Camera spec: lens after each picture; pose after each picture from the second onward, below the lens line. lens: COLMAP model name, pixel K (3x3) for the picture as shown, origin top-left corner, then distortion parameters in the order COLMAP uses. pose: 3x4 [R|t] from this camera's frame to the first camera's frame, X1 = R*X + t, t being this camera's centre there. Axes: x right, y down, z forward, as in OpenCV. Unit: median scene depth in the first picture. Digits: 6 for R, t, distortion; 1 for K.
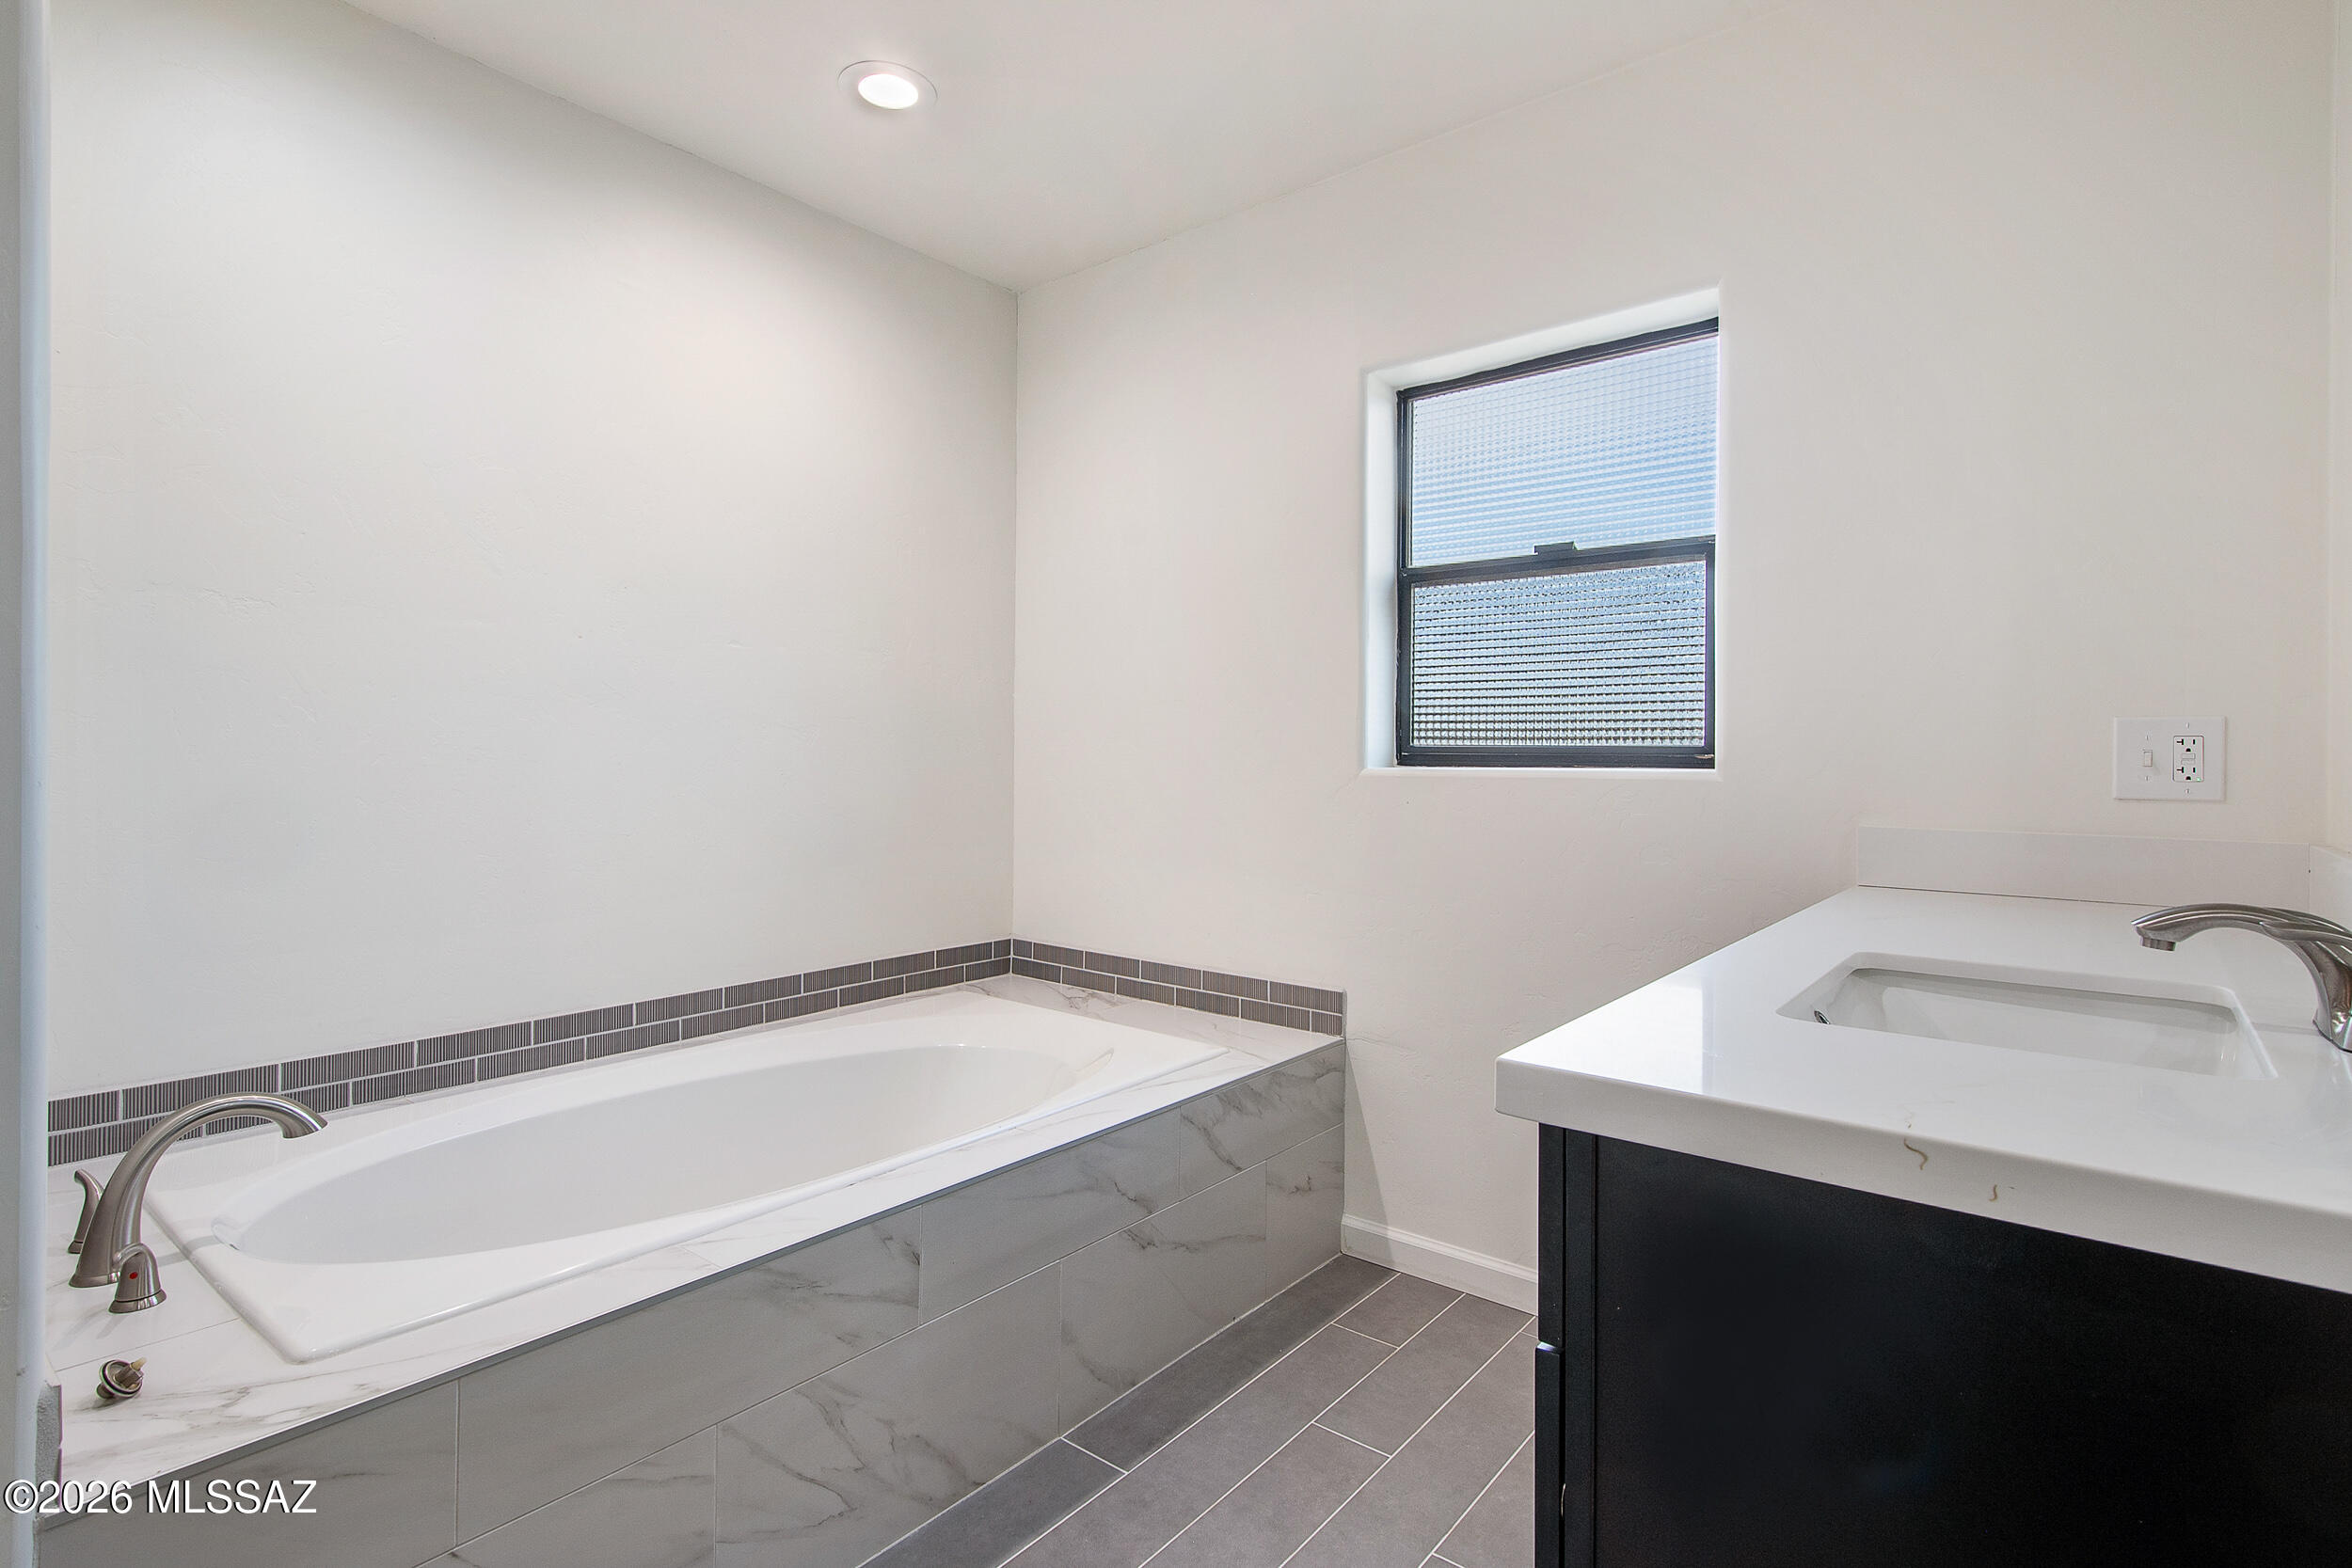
lens RADIAL K [[1171.3, 0, 1178.1], [0, 1171.3, 741.0], [0, 0, 1]] dist [0.001890, -0.000234]
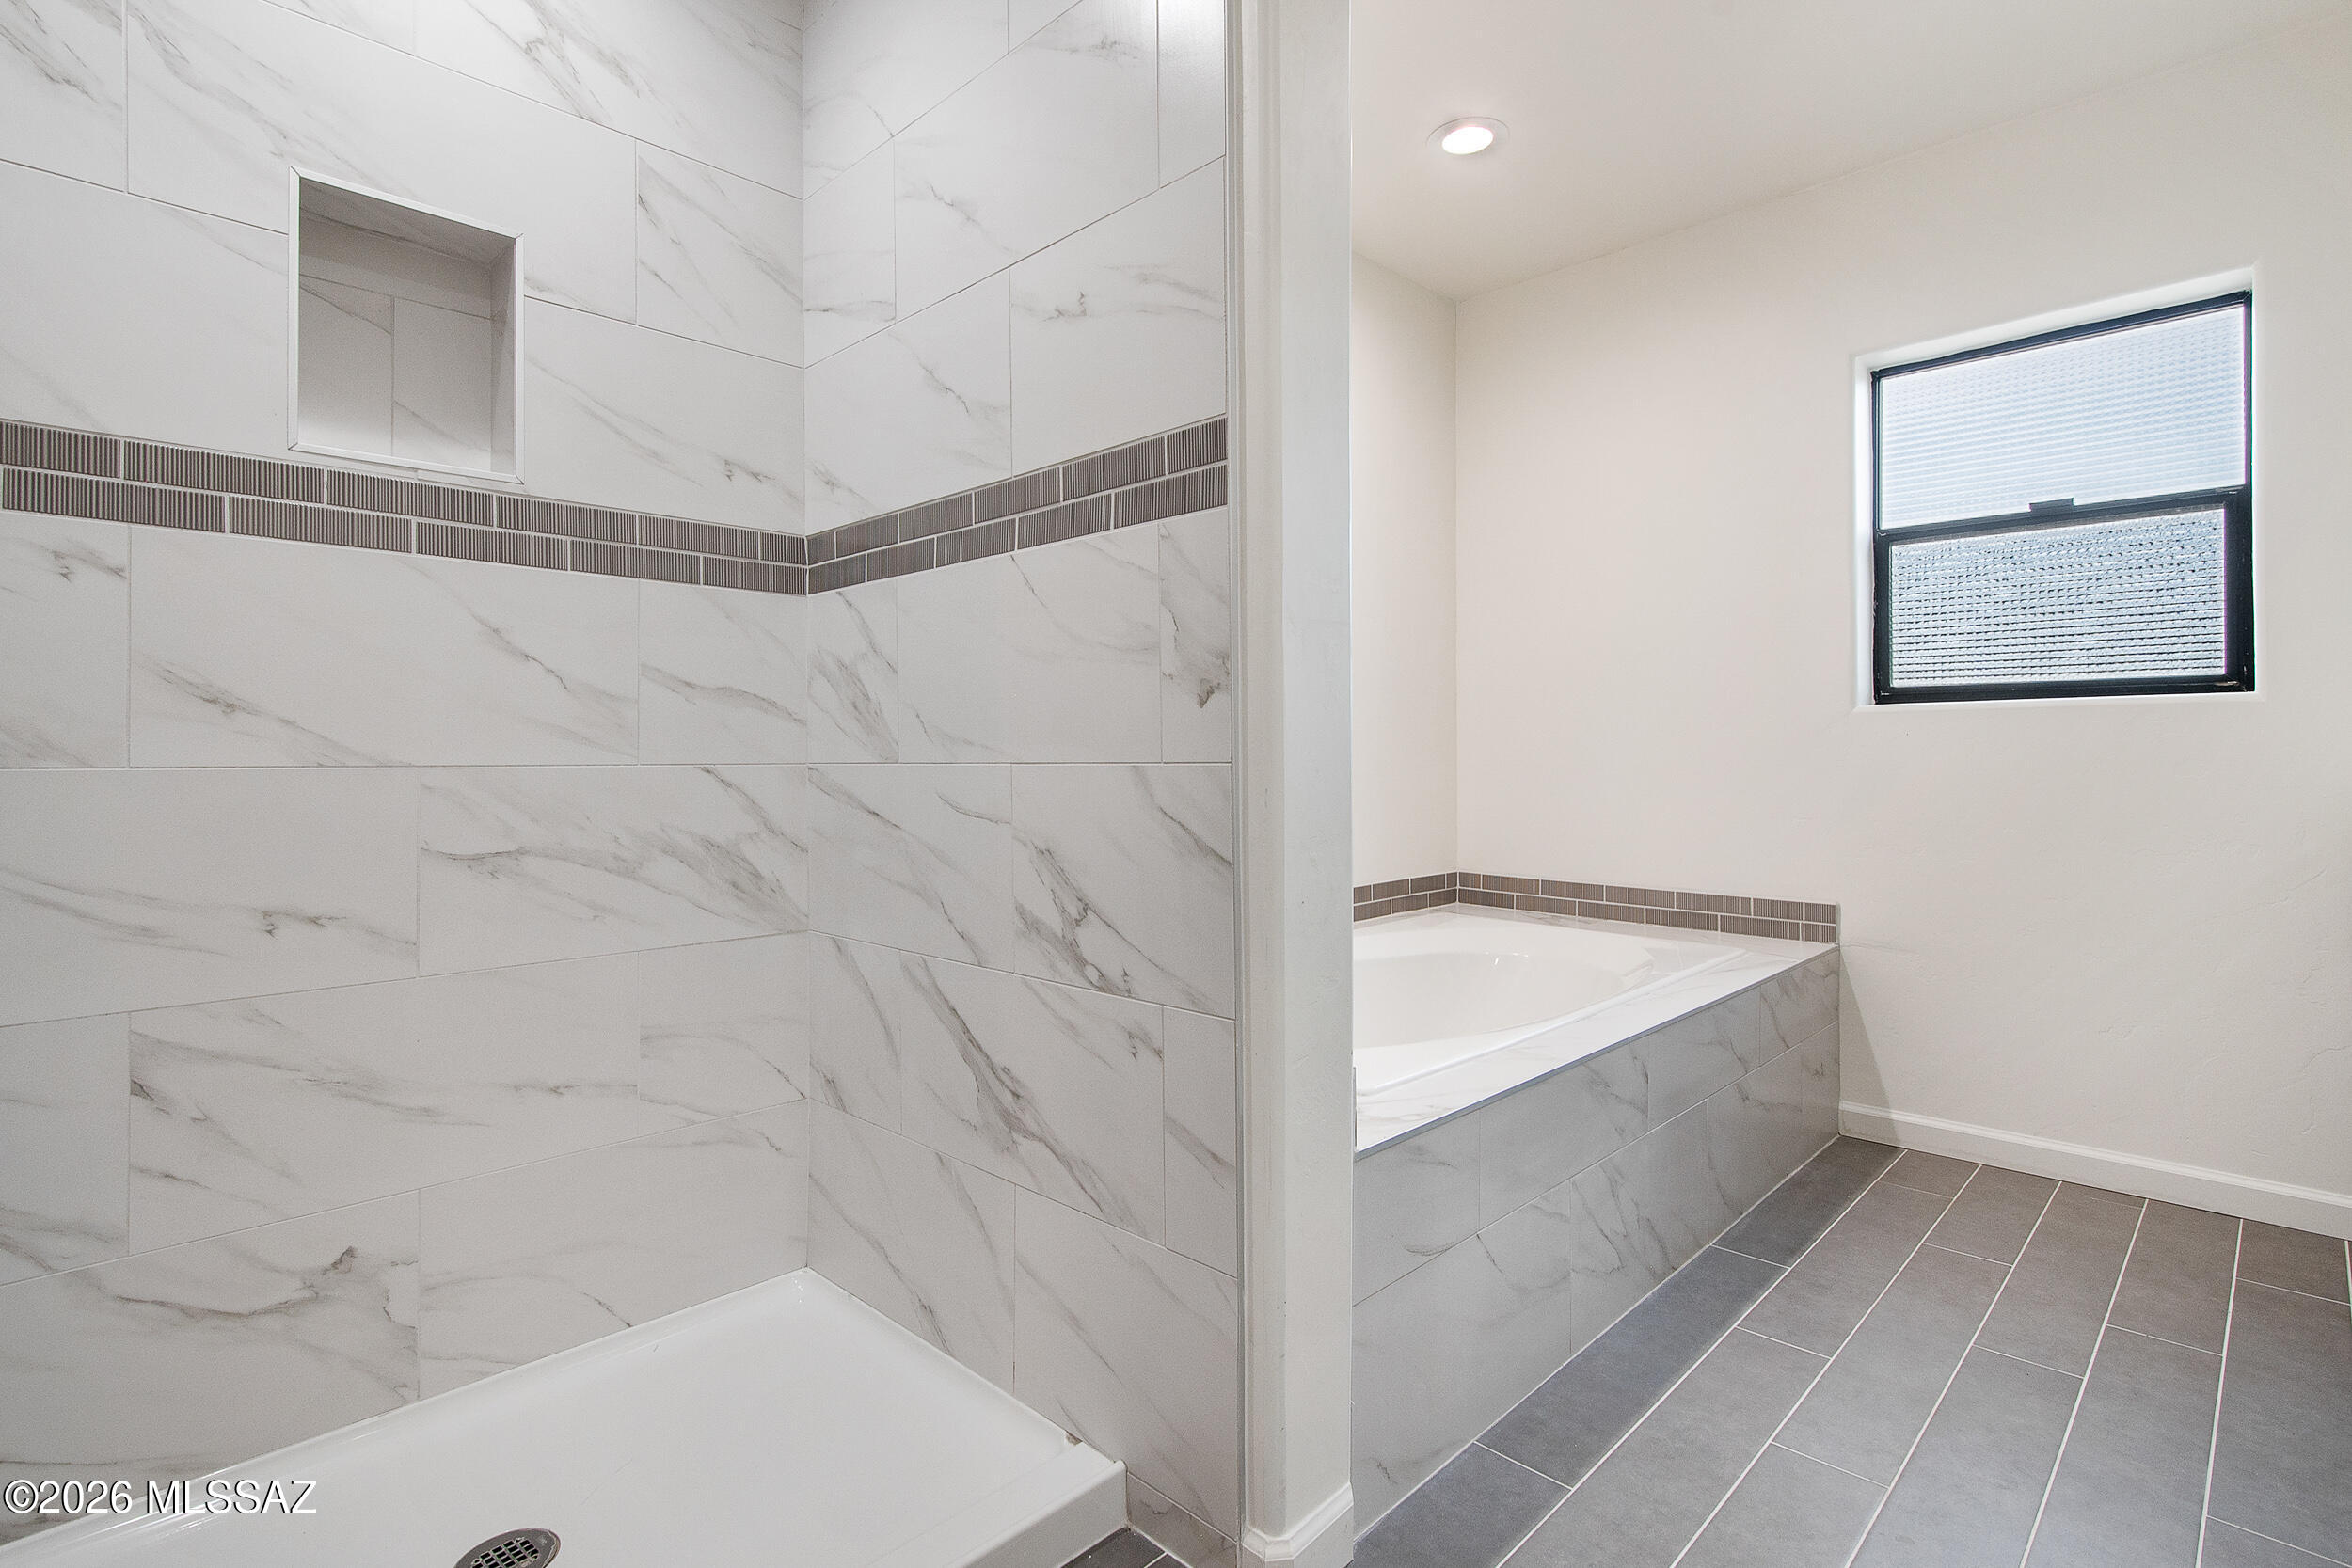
lens RADIAL K [[1184.2, 0, 1124.1], [0, 1184.2, 736.2], [0, 0, 1]] dist [0.002750, 0.000851]
pose [[0.993993, -0.012947, -0.108674, -0.422218], [0.012515, 0.999911, -0.004658, 0.049317], [0.108724, 0.003270, 0.994067, -0.215806]]
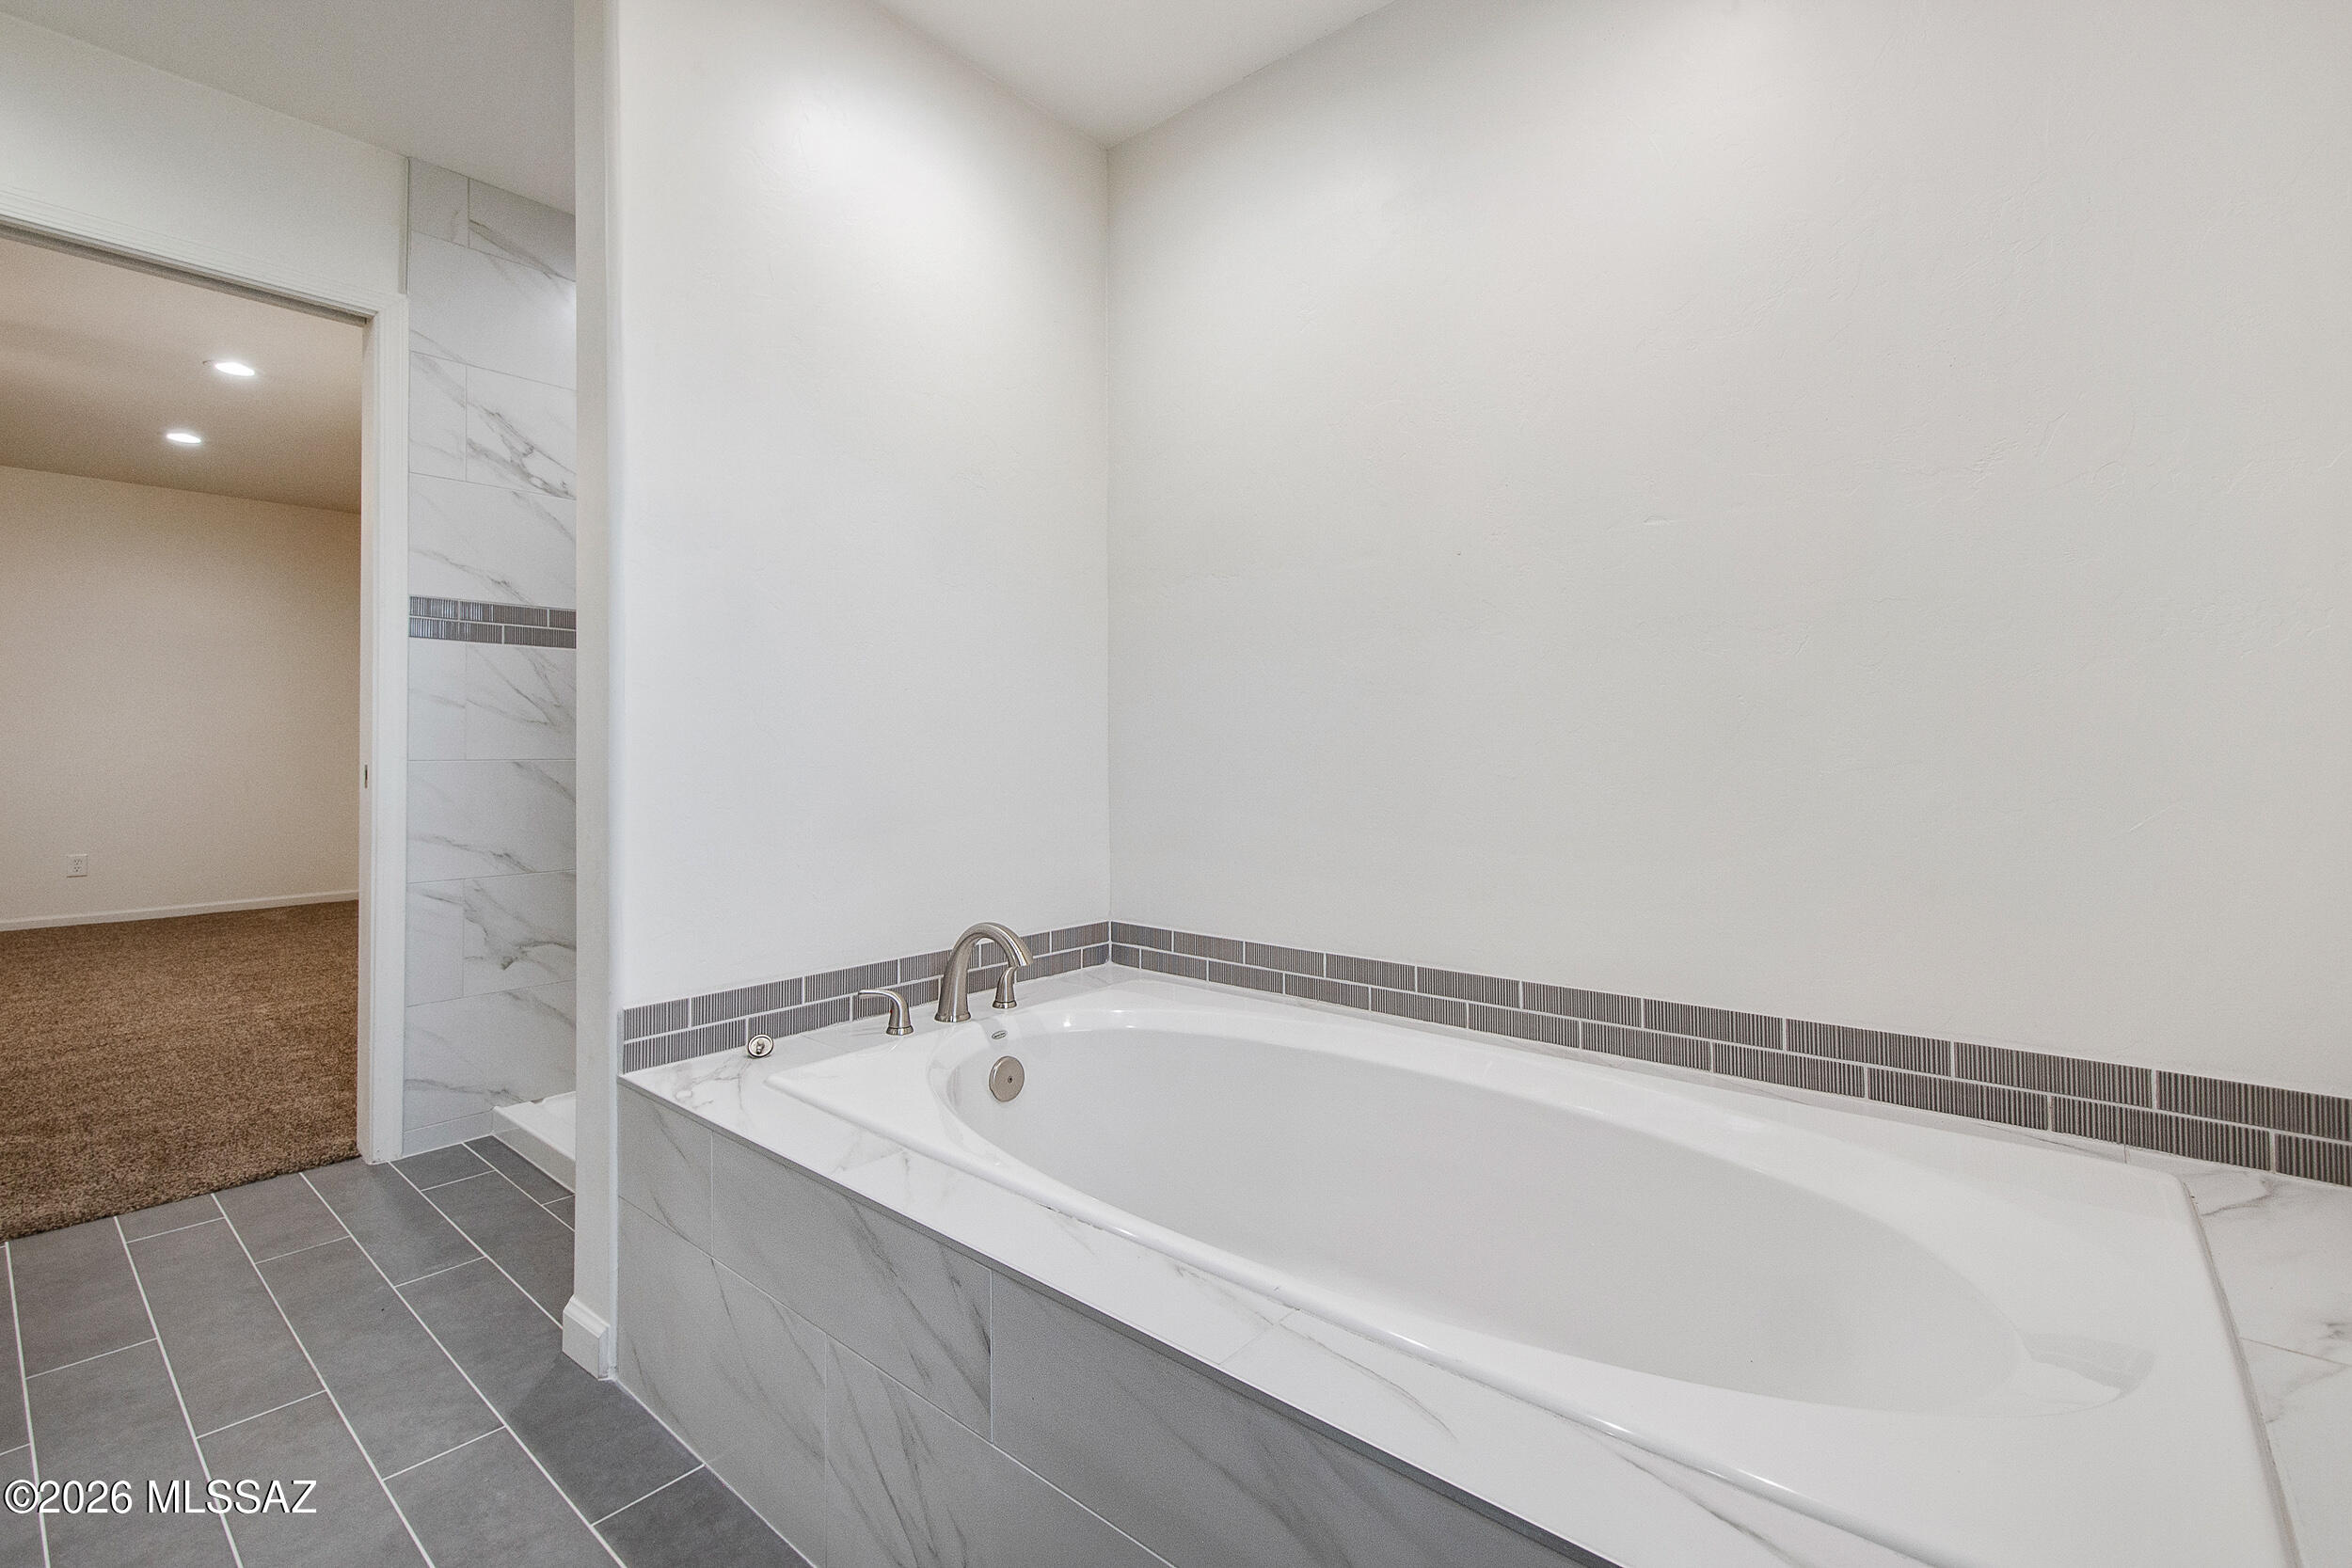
lens RADIAL K [[1049.7, 0, 1182.7], [0, 1049.7, 748.5], [0, 0, 1]] dist [0.011646, 0.000359]
pose [[-0.026257, -0.006824, -0.999632, 0.262643], [0.004963, 0.999963, -0.006957, 0.061656], [0.999643, -0.005144, -0.026222, 0.740890]]
